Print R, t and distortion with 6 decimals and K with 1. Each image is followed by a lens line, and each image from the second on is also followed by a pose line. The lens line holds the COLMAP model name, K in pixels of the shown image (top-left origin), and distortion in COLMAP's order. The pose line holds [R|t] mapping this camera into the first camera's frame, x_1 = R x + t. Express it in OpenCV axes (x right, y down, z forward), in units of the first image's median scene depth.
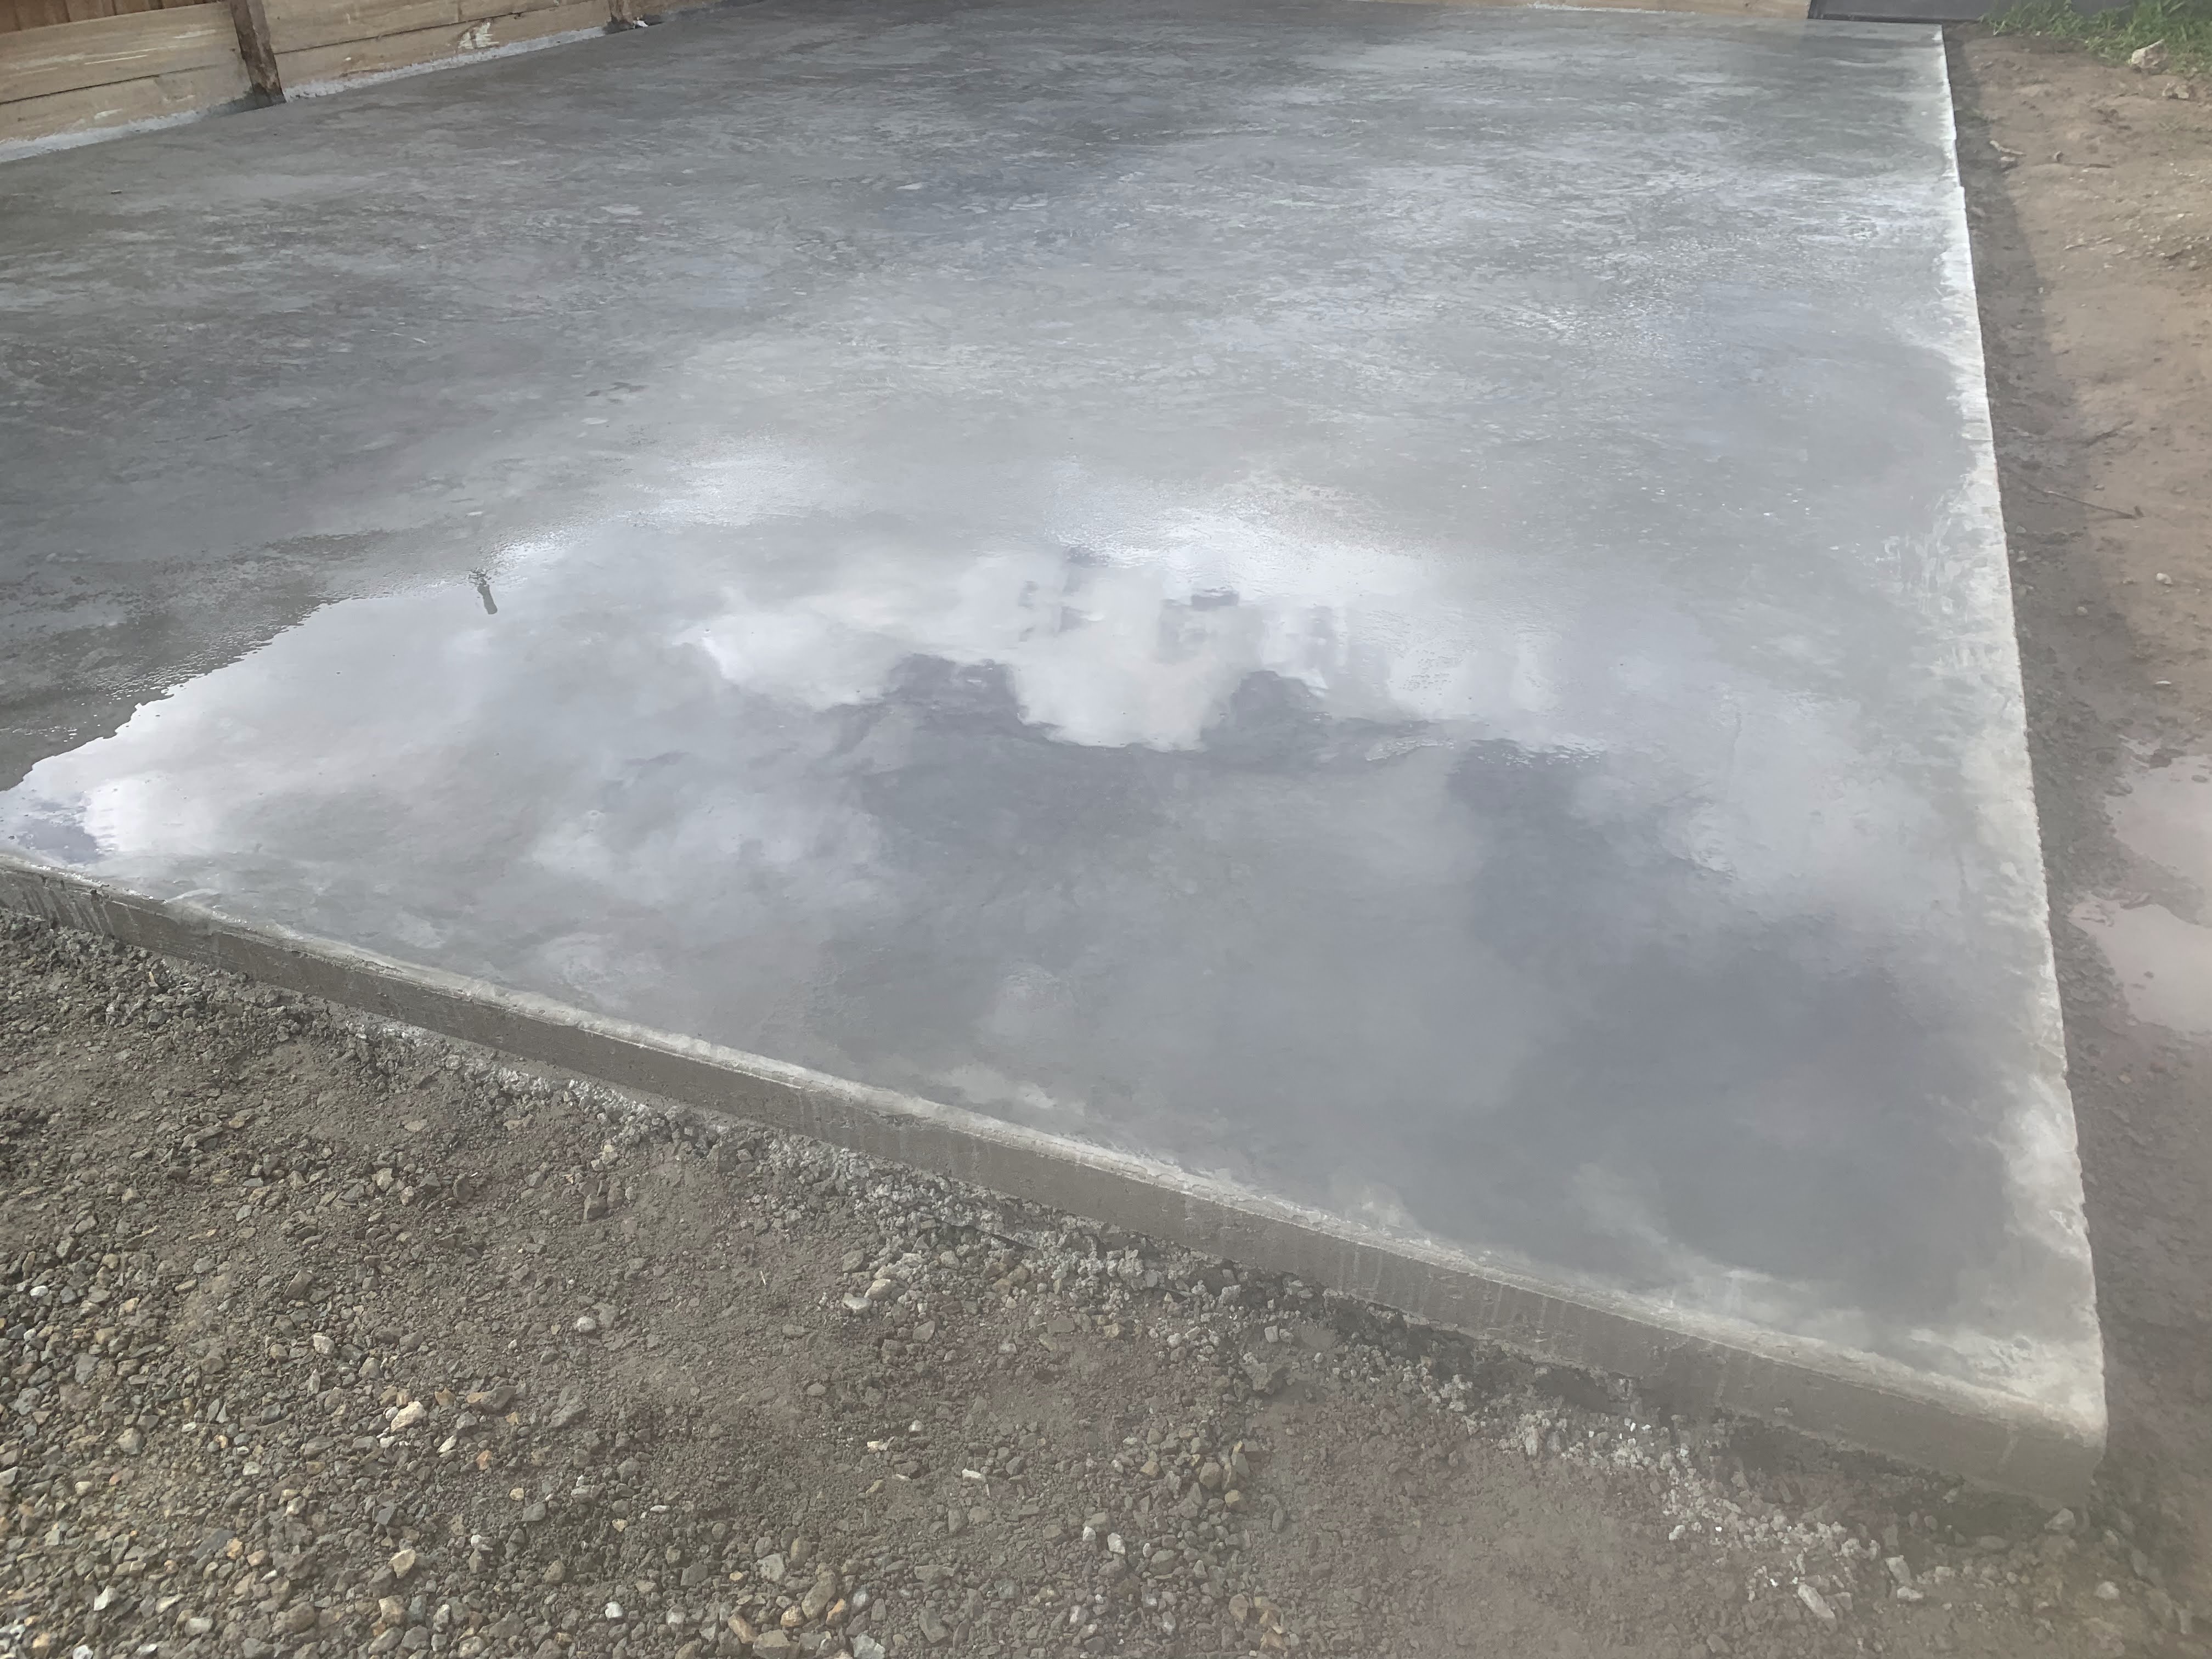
lens RADIAL K [[1666.3, 0, 1096.8], [0, 1666.3, 818.9], [0, 0, 1]] dist [0.031508, -0.038326]
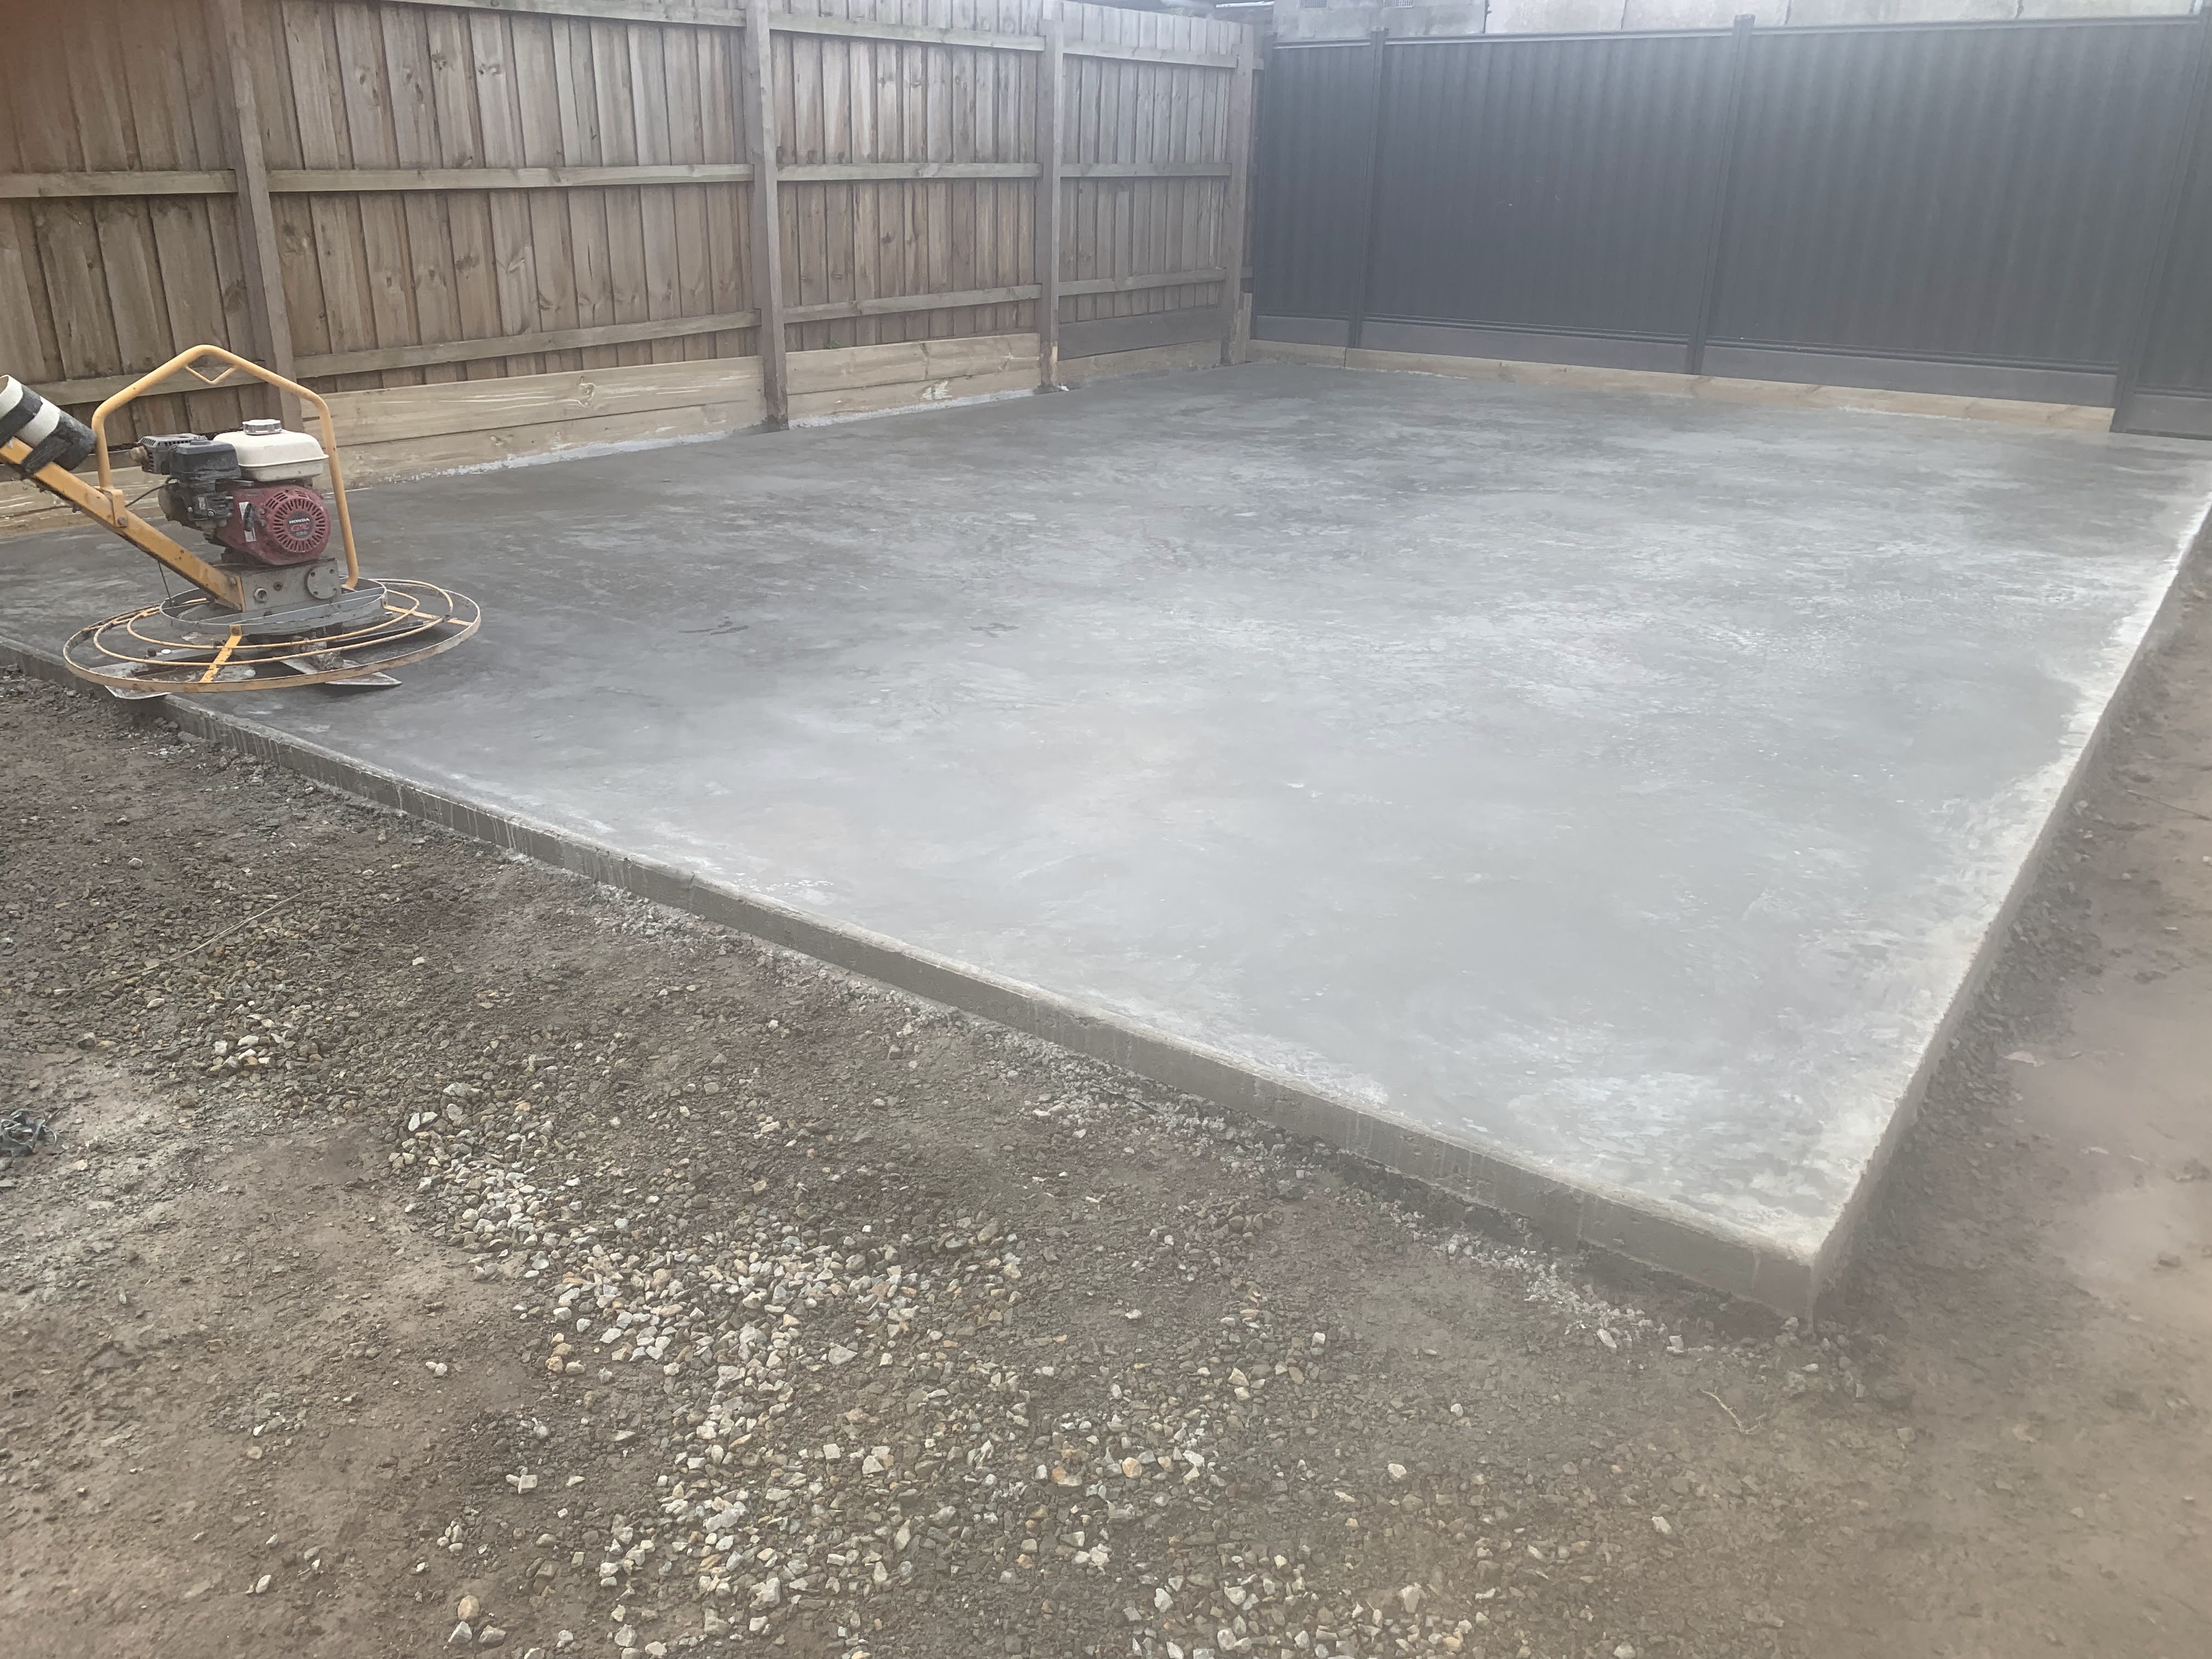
lens RADIAL K [[1666.3, 0, 1096.8], [0, 1666.3, 818.9], [0, 0, 1]] dist [0.031508, -0.038326]
pose [[0.972734, 0.099384, -0.209552, 0.089031], [-0.139160, 0.972922, -0.184547, 0.126500], [0.185536, 0.208677, 0.960224, -0.240540]]
